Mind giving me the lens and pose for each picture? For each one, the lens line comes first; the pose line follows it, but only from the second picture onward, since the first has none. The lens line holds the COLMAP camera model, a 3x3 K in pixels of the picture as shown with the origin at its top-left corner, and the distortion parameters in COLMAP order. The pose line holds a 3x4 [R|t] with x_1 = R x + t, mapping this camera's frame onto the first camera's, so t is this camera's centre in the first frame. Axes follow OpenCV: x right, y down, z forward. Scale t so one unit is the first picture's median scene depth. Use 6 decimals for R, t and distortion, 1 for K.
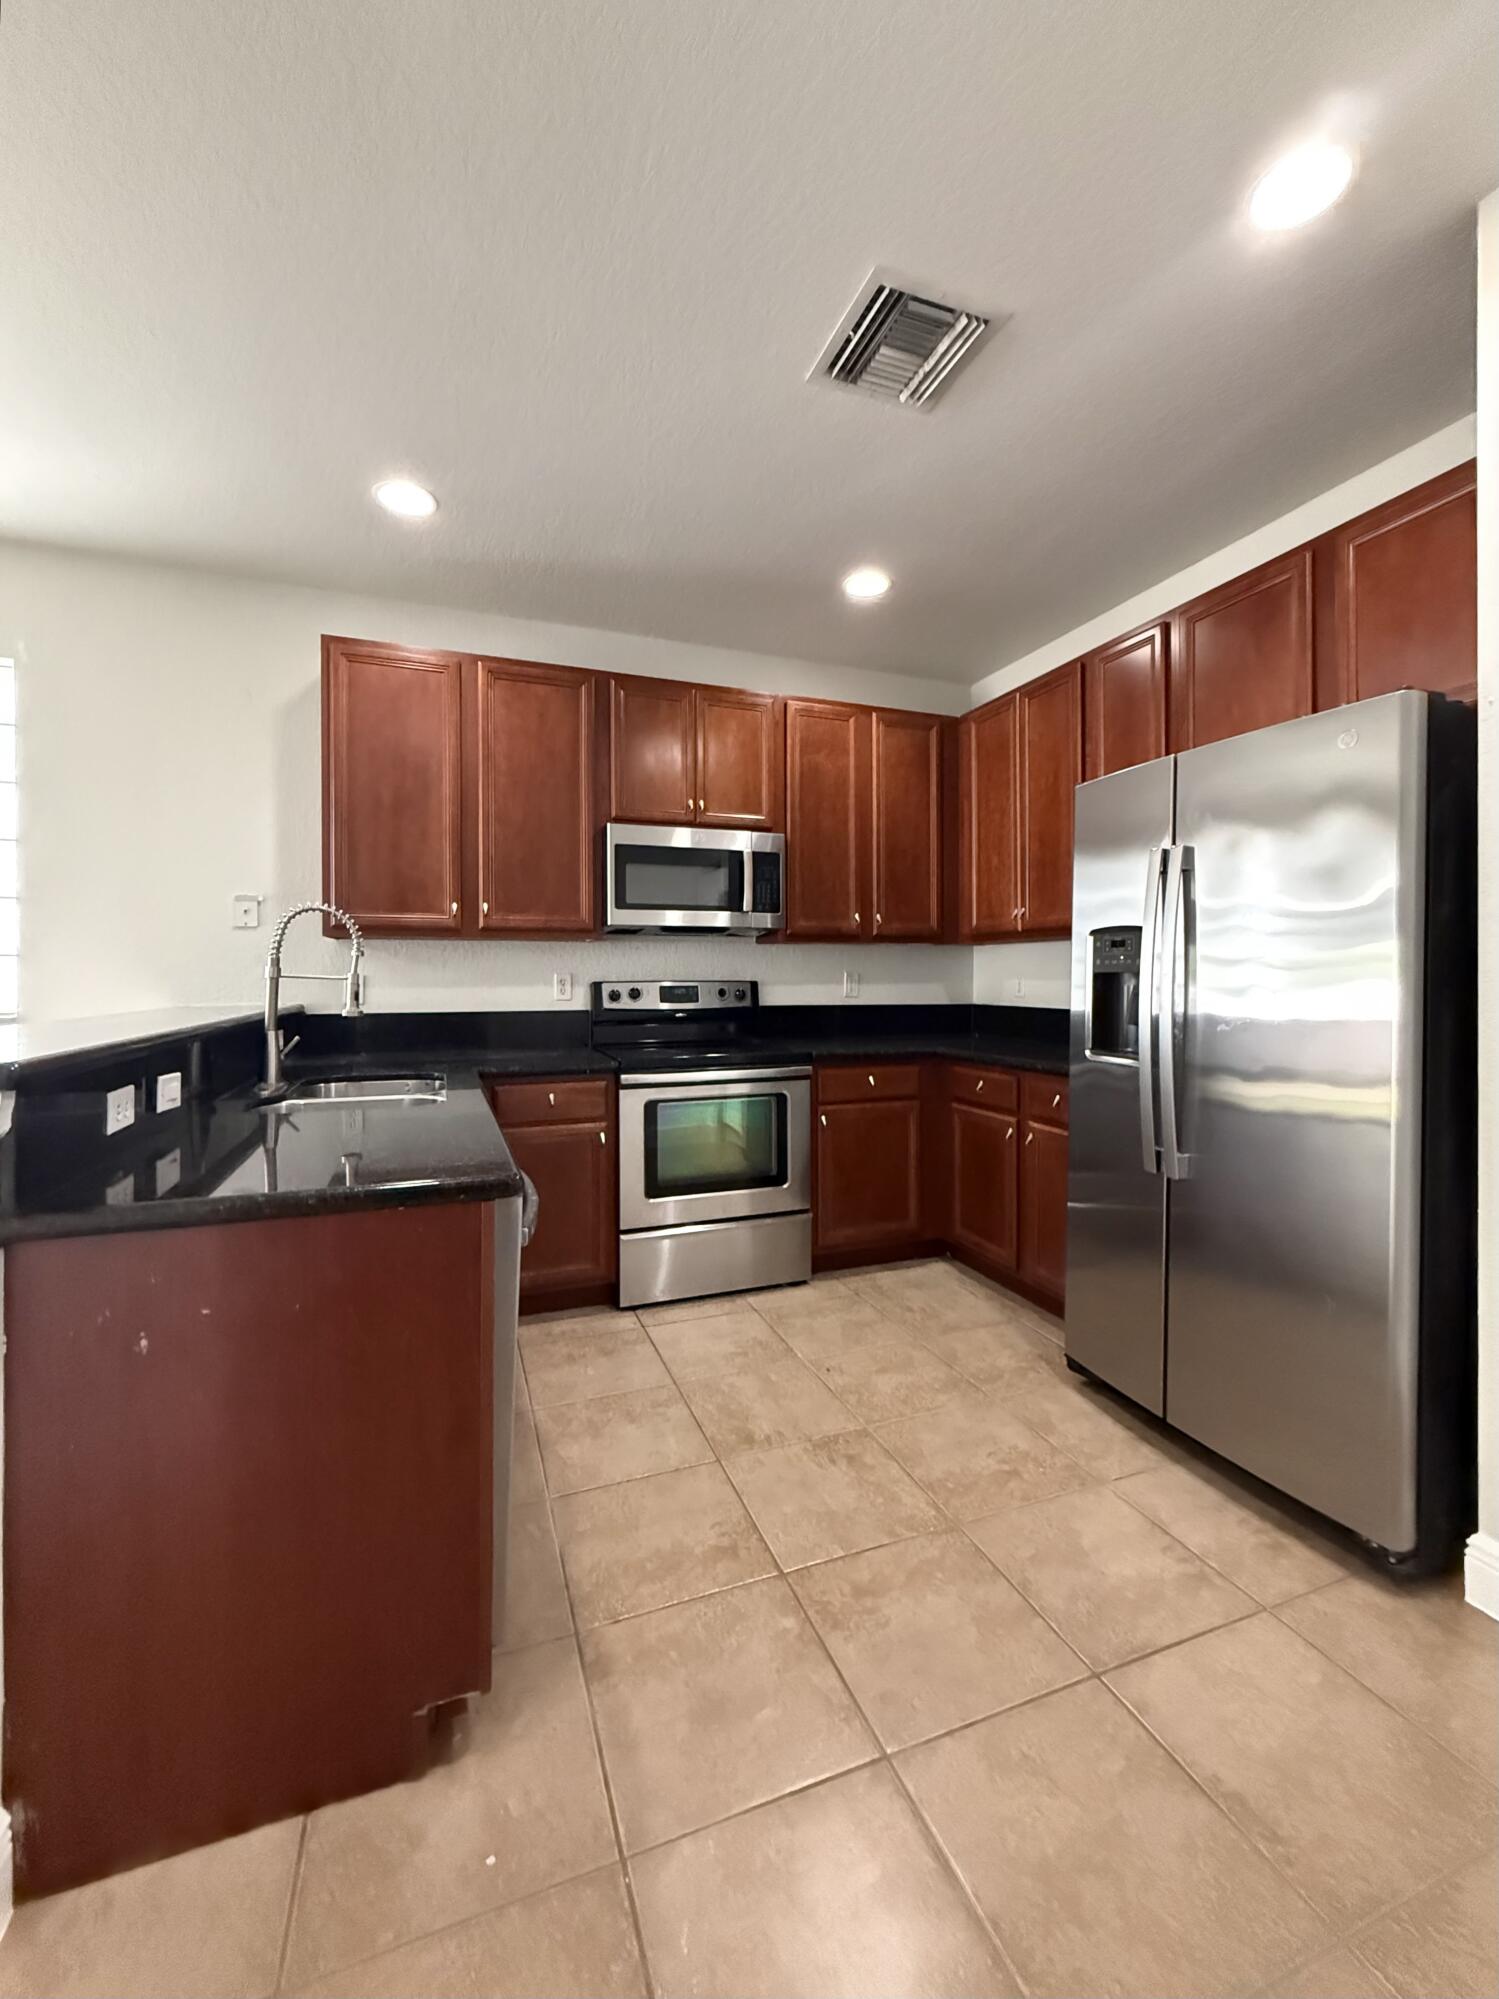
lens RADIAL K [[809.8, 0, 756.5], [0, 809.8, 971.1], [0, 0, 1]] dist [0.000011, 0.000487]
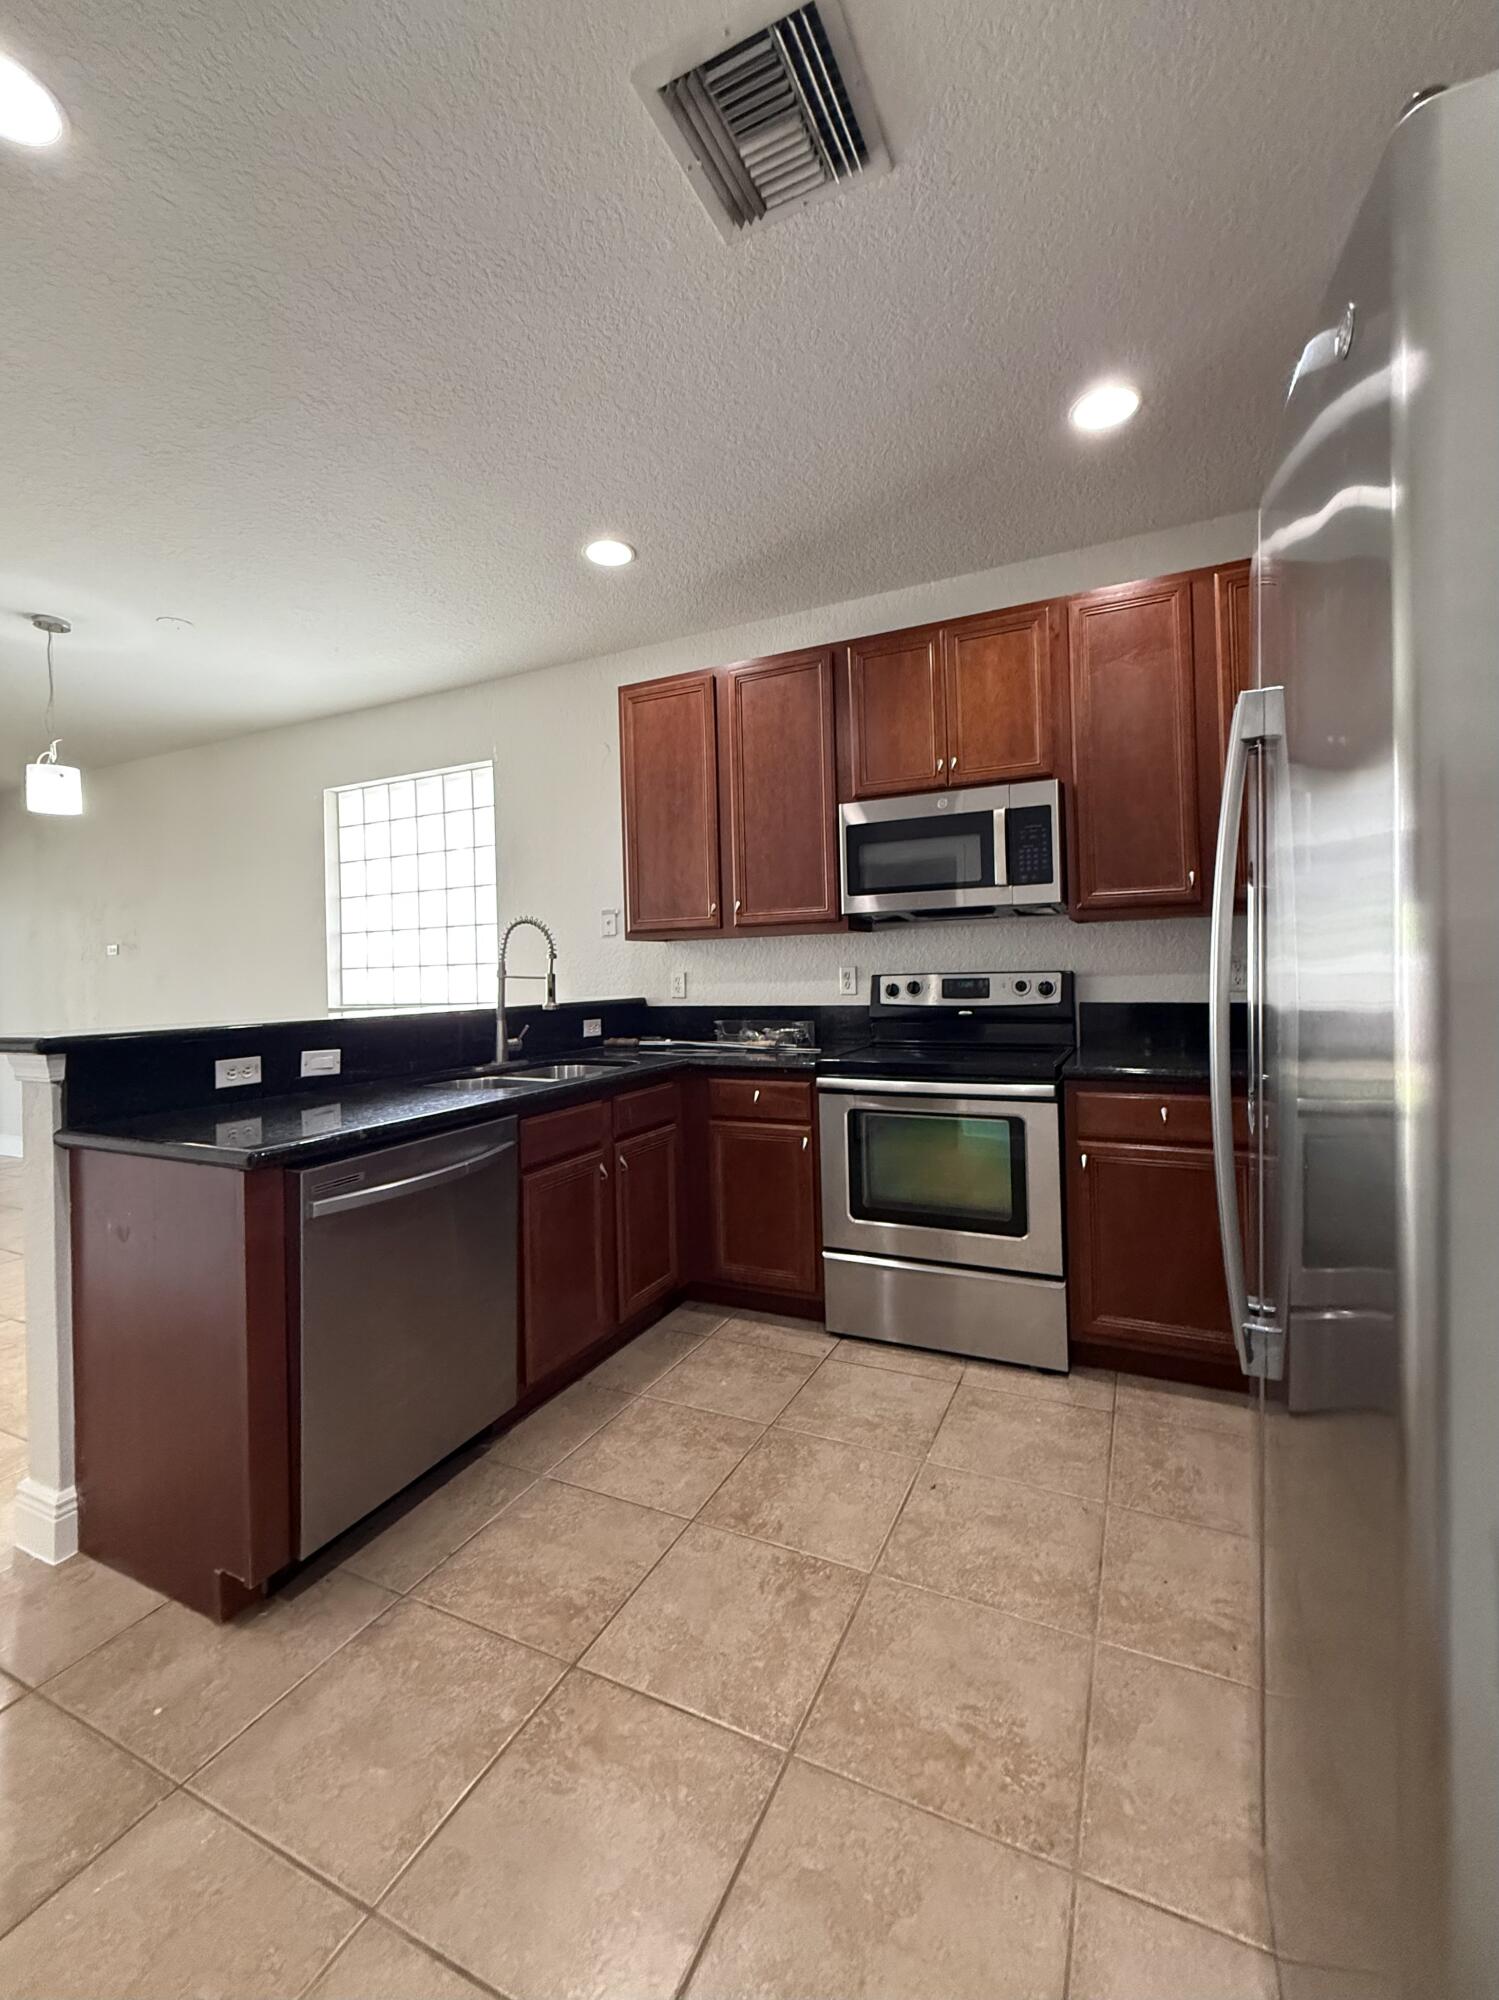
lens RADIAL K [[824.4, 0, 777.3], [0, 824.4, 960.5], [0, 0, 1]] dist [-0.000811, -0.000080]
pose [[0.698331, -0.024909, -0.715341, 0.571925], [0.026679, 0.999606, -0.008762, 0.002975], [0.715277, -0.012966, 0.698720, 0.378060]]
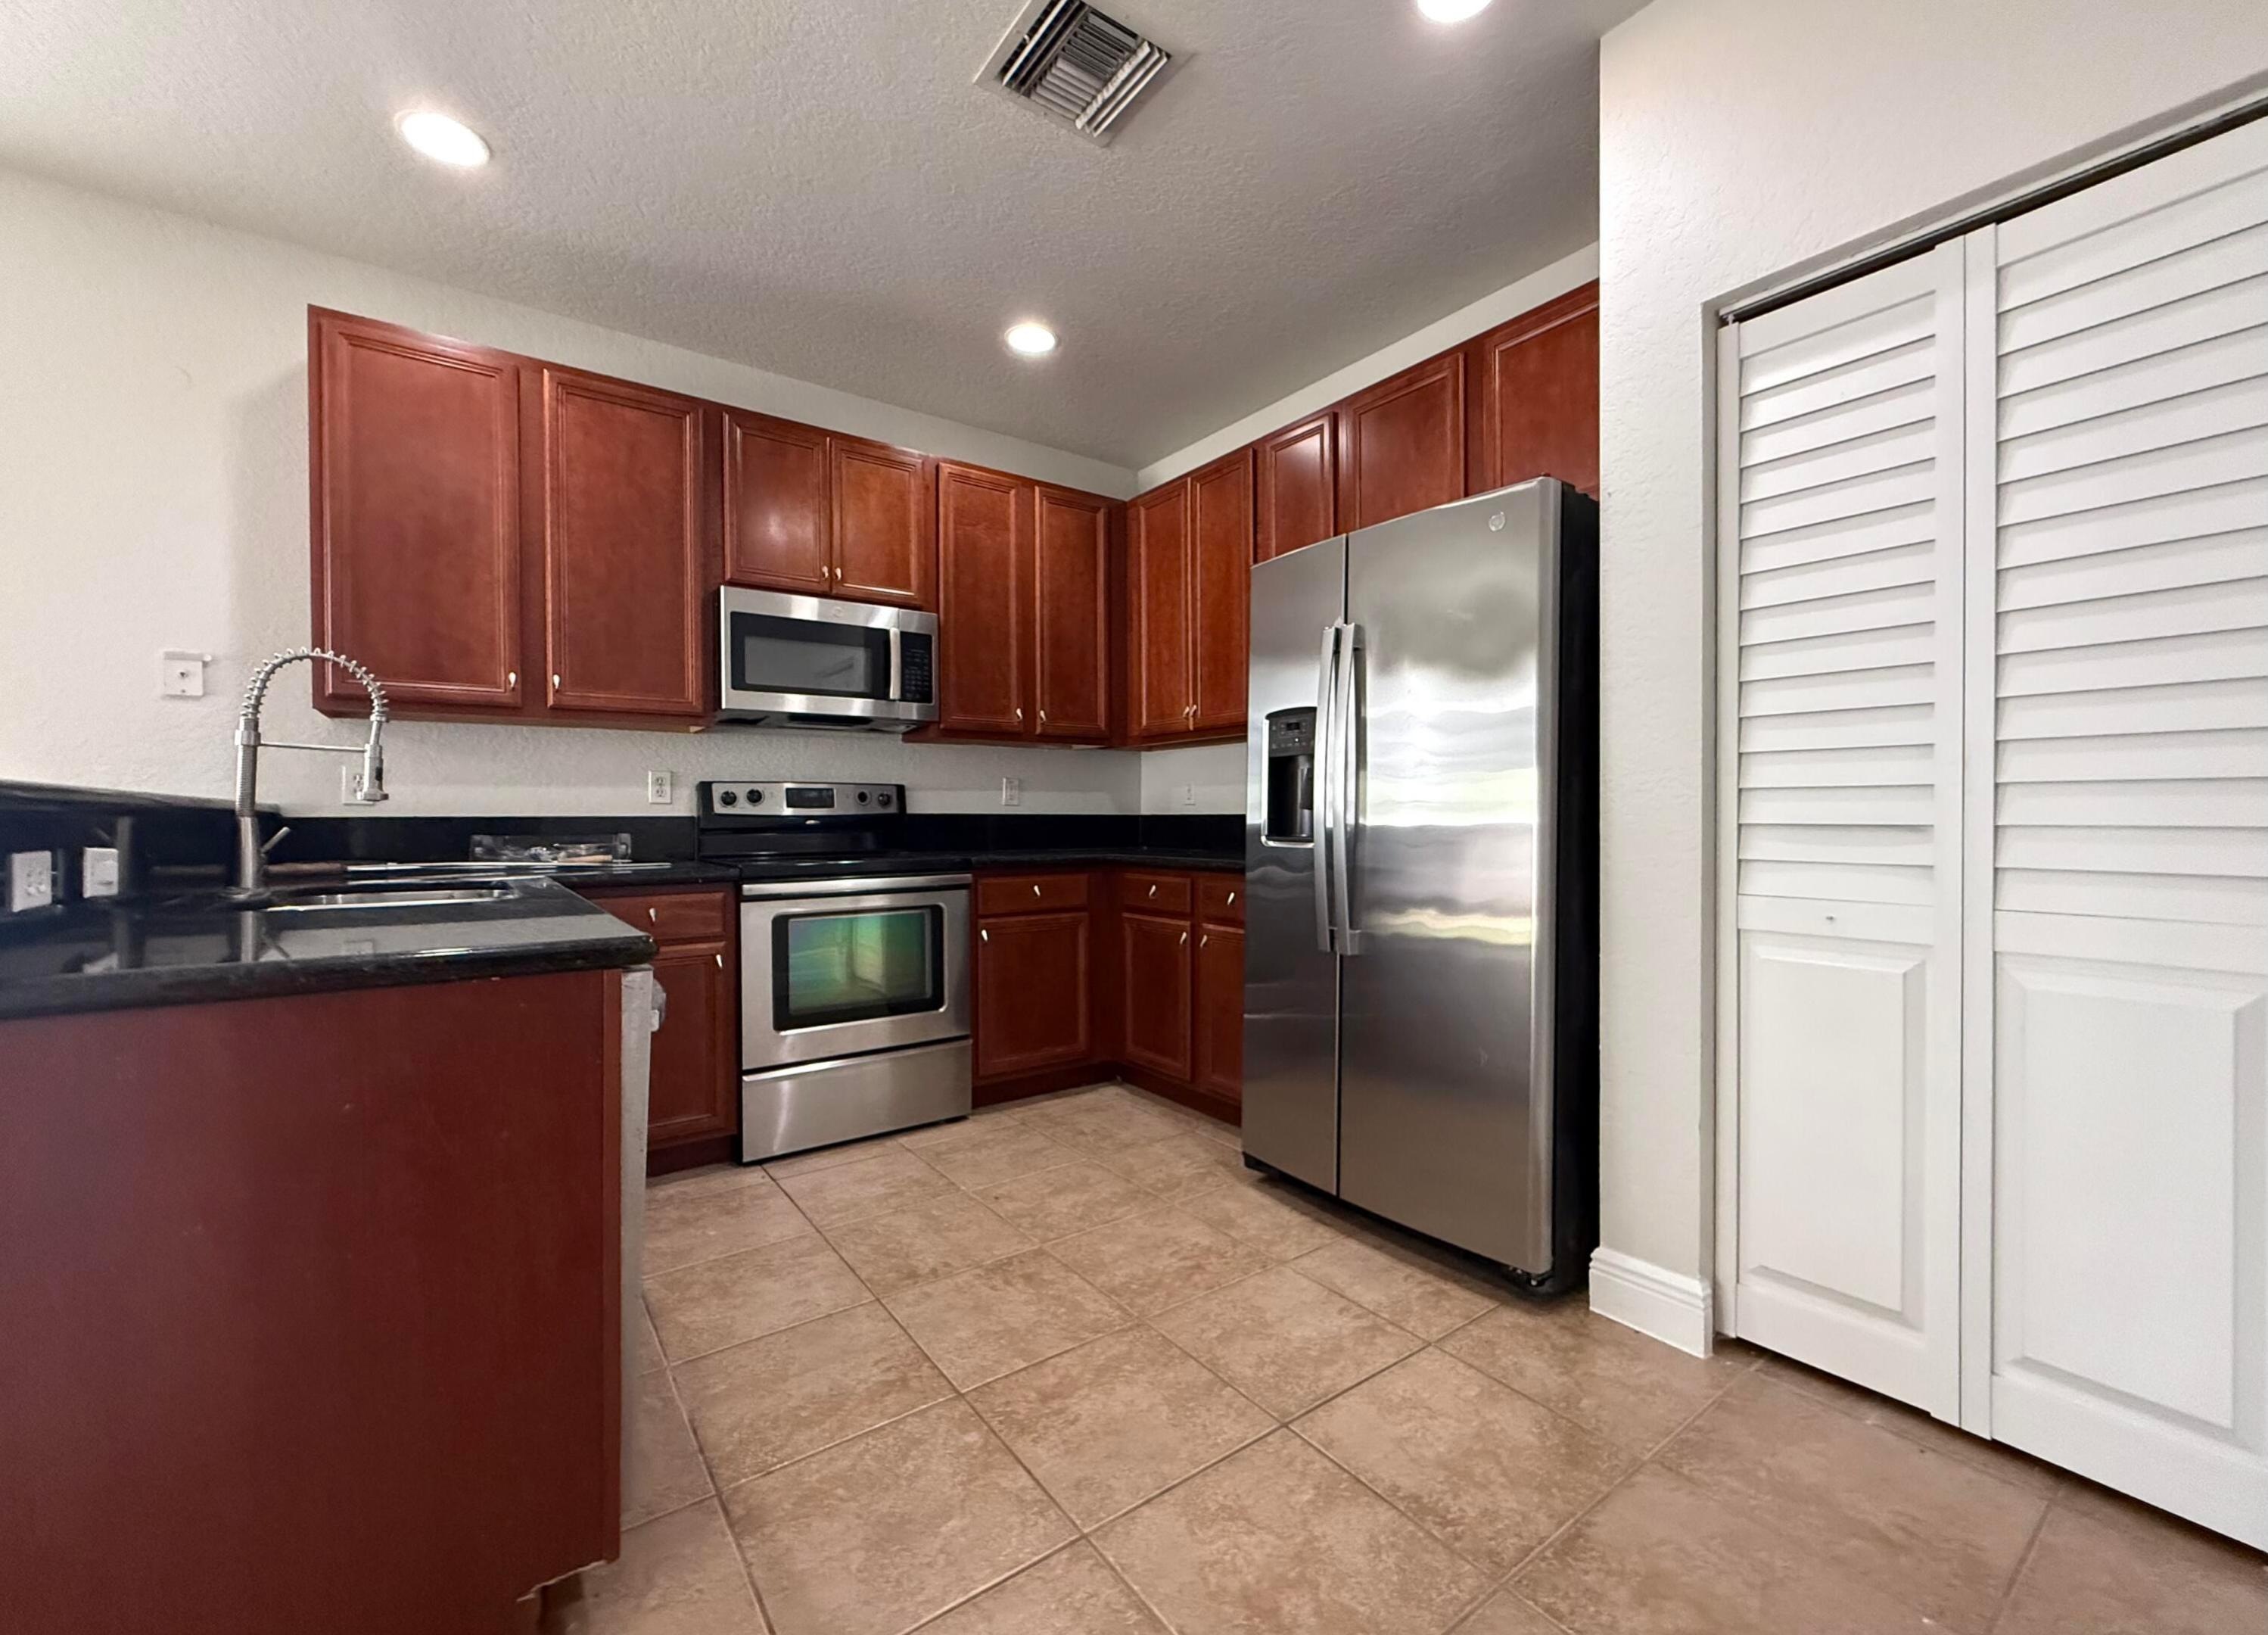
lens RADIAL K [[917.2, 0, 1134.0], [0, 917.2, 817.5], [0, 0, 1]] dist [-0.000726, 0.000175]
pose [[0.964462, -0.004390, 0.264184, -0.033332], [0.002793, 0.999975, 0.006420, 0.064936], [-0.264206, -0.005454, 0.964451, -0.023274]]
